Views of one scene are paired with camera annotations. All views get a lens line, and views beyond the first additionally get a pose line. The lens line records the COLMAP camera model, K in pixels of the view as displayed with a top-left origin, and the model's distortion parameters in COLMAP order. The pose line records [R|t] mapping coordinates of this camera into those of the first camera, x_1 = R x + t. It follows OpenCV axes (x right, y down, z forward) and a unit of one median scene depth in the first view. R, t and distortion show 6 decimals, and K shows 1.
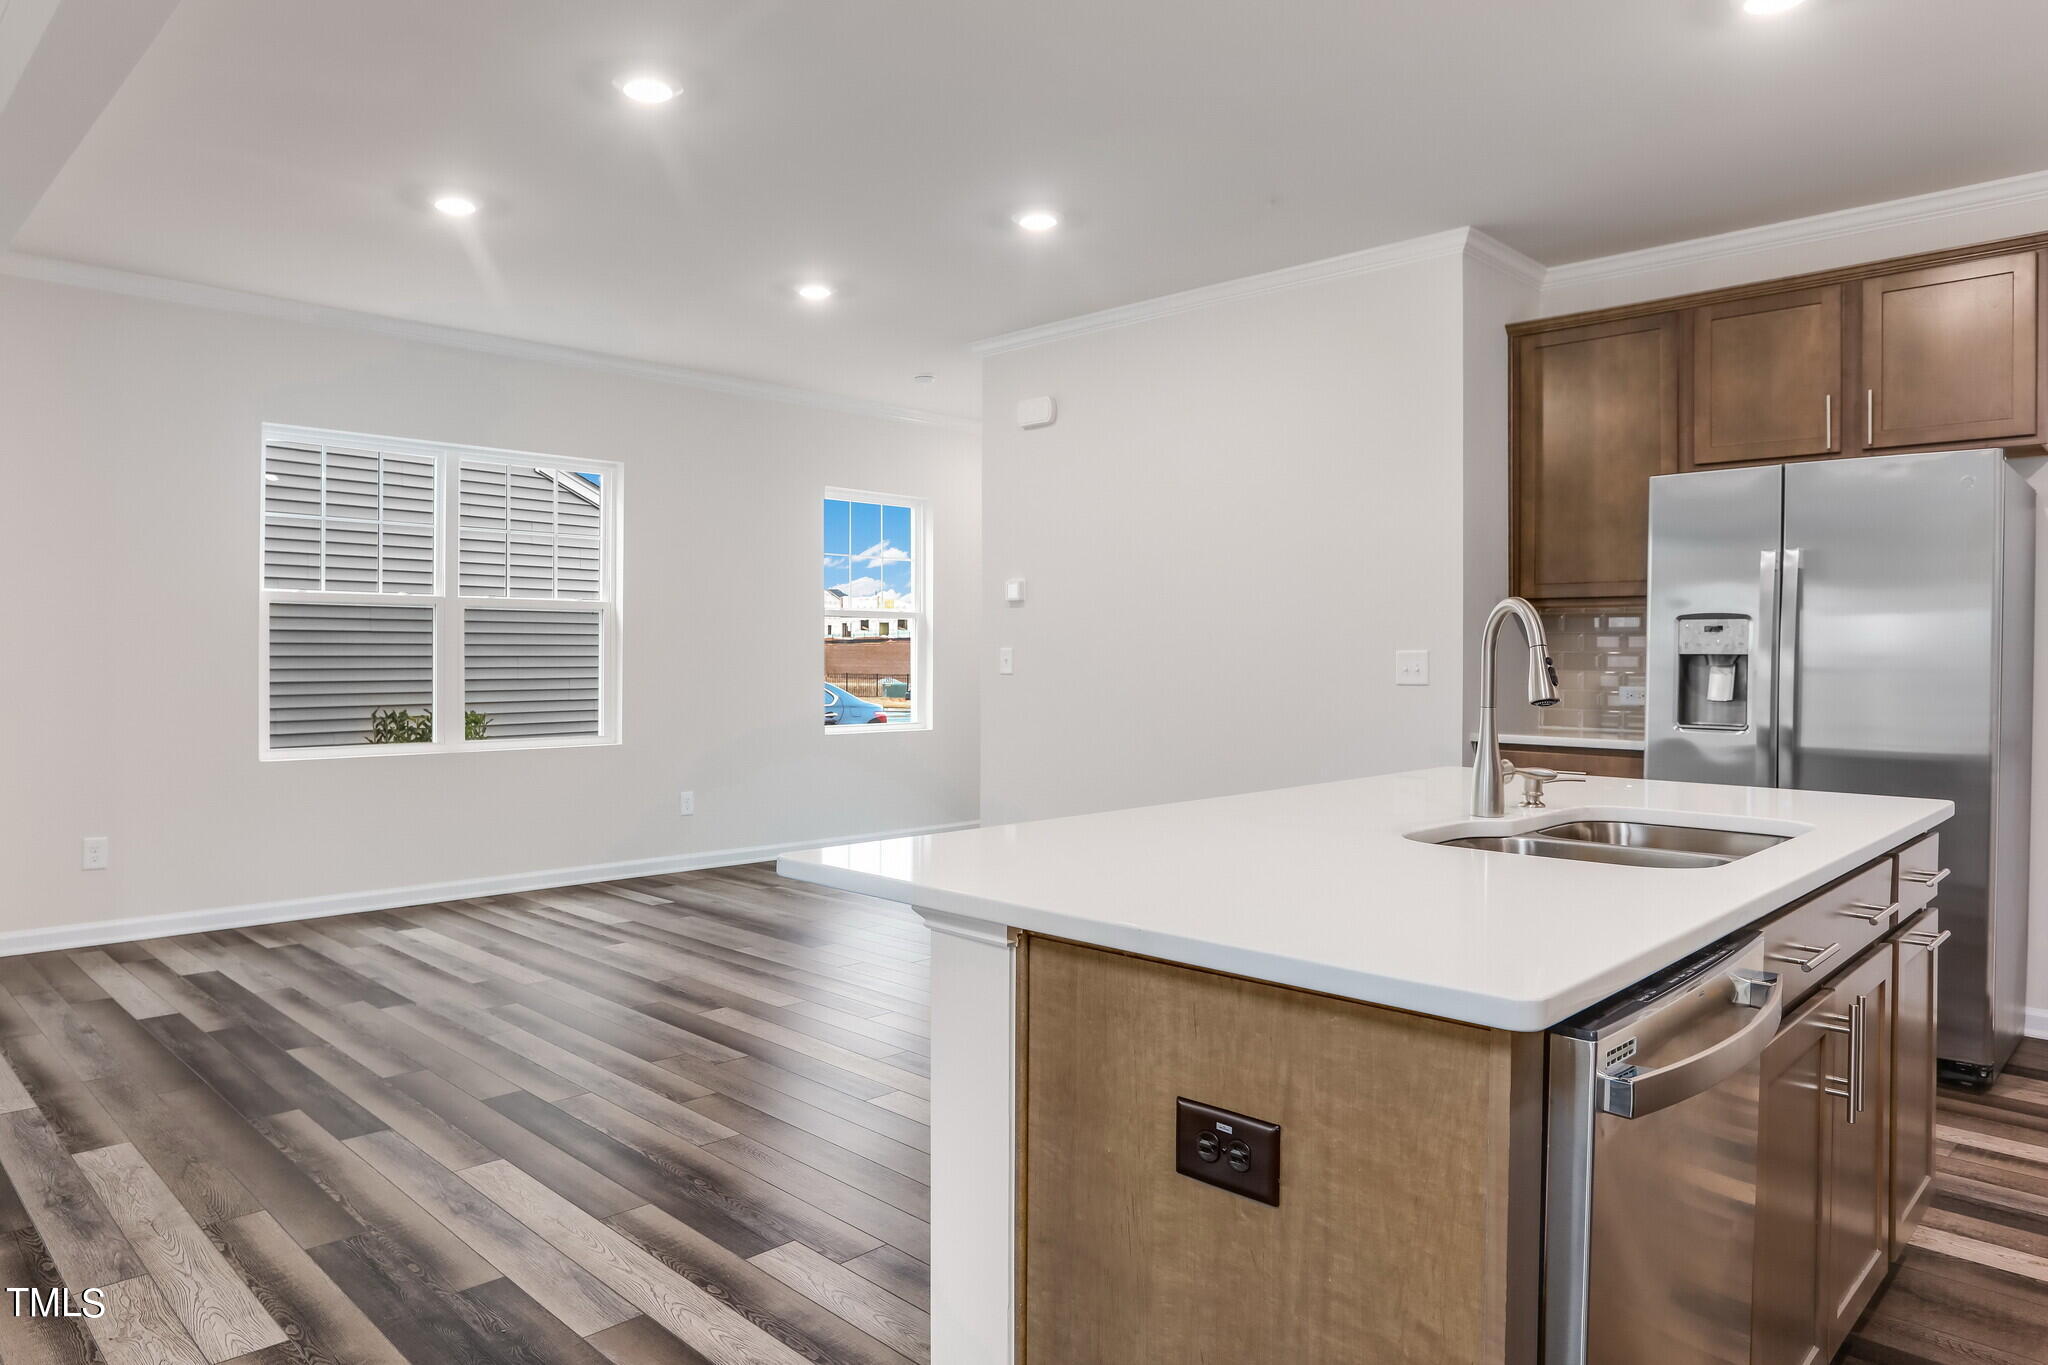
lens RADIAL K [[1287.5, 0, 955.4], [0, 1287.5, 658.5], [0, 0, 1]] dist [-0.075325, 0.052713]
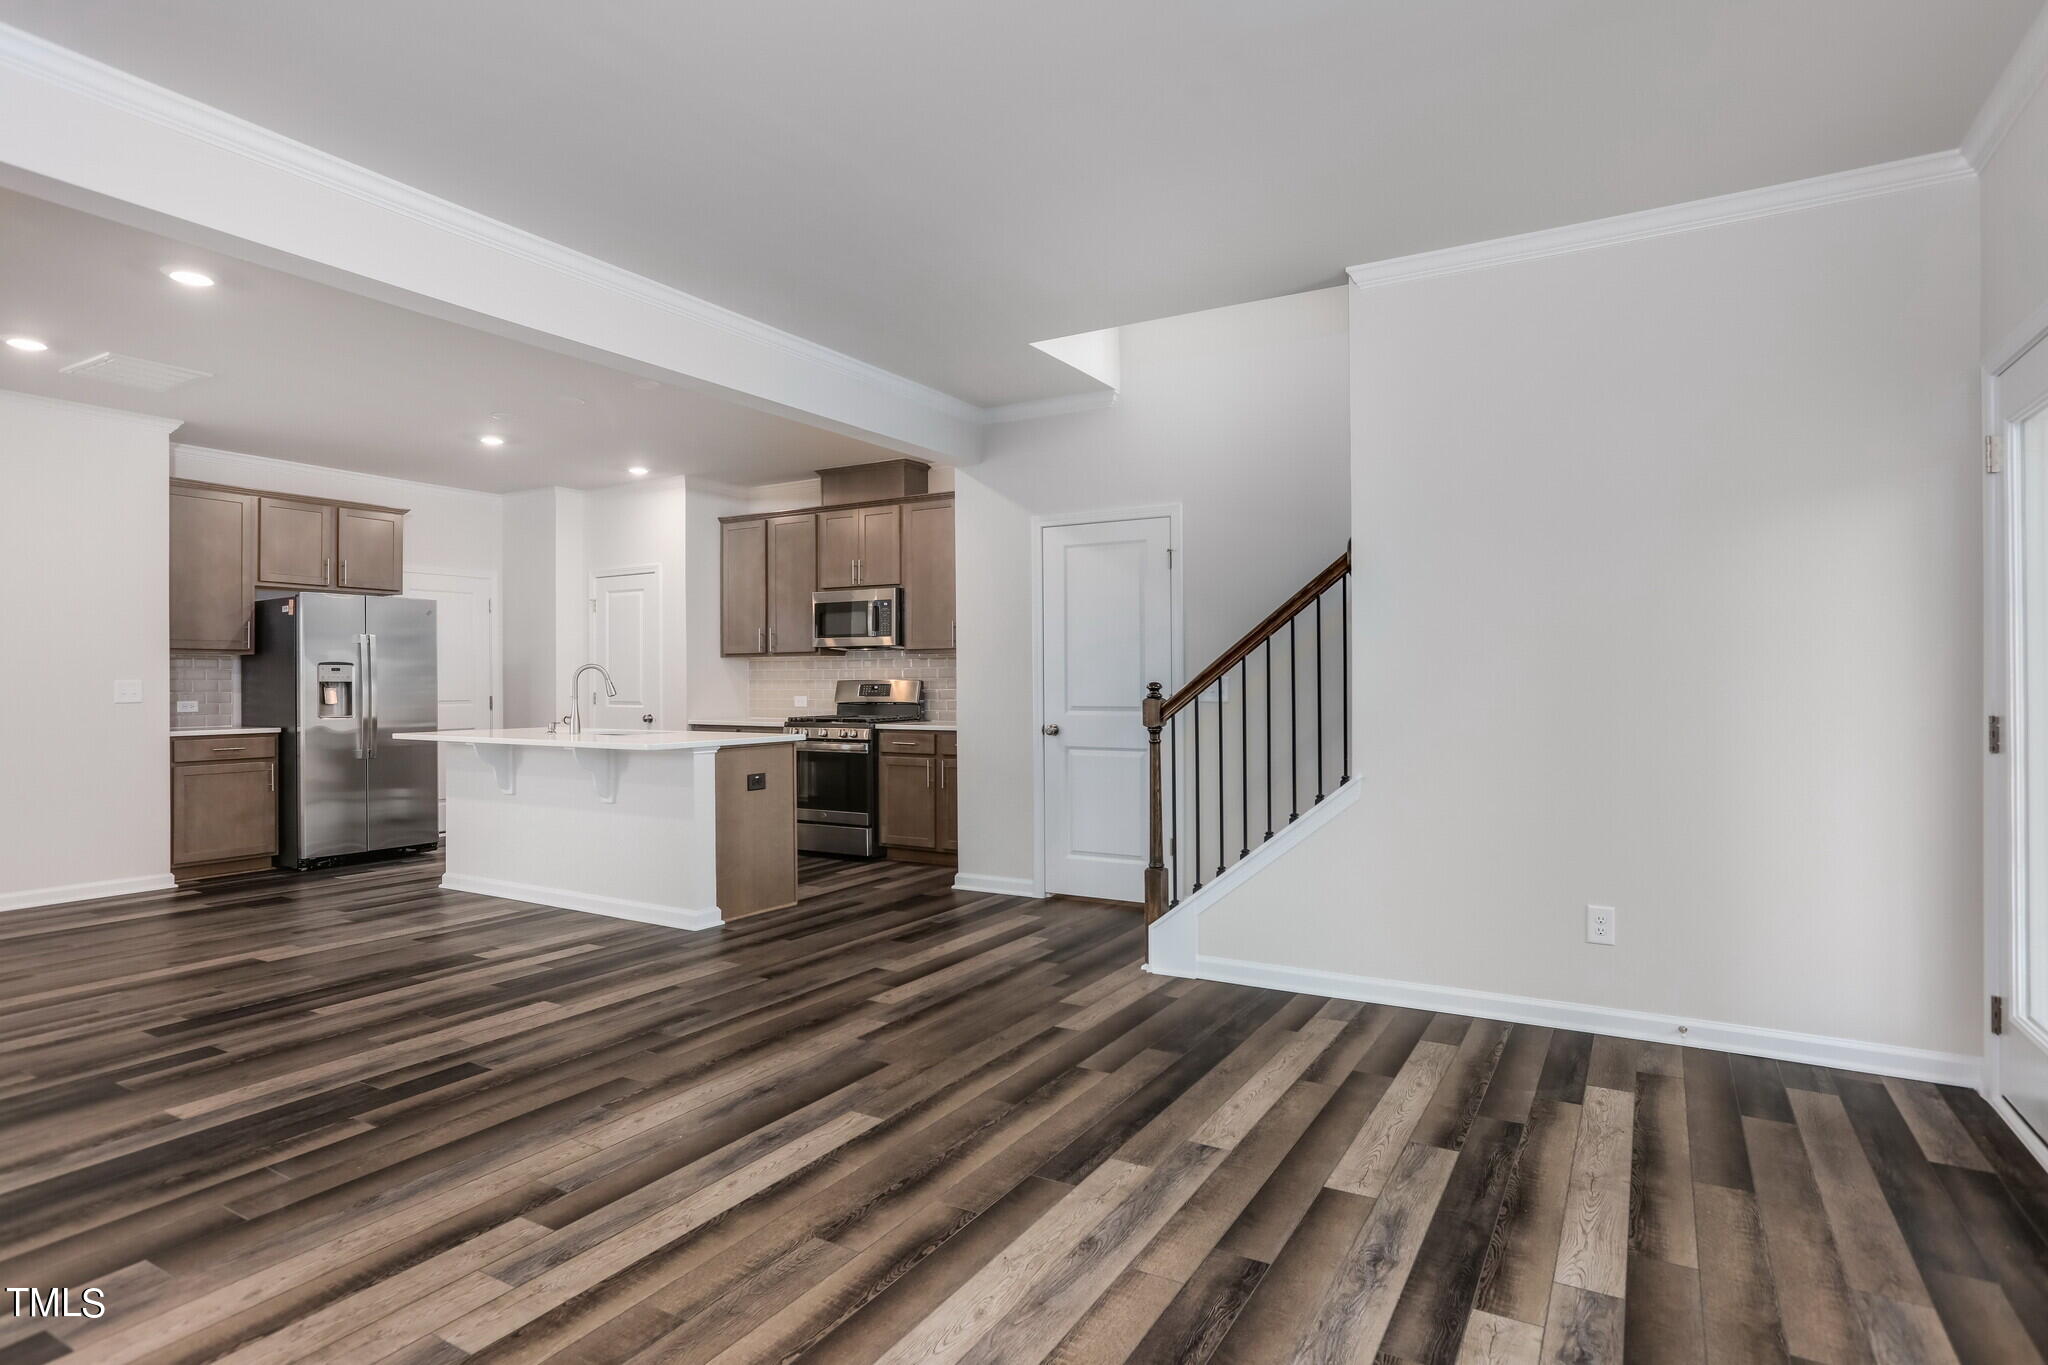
lens RADIAL K [[1085.8, 0, 1005.9], [0, 1085.8, 697.6], [0, 0, 1]] dist [-0.045504, 0.029154]
pose [[-0.258338, -0.018957, 0.965869, -1.292591], [0.005115, 0.999767, 0.020990, -0.007932], [-0.966041, 0.010363, -0.258181, 0.360561]]
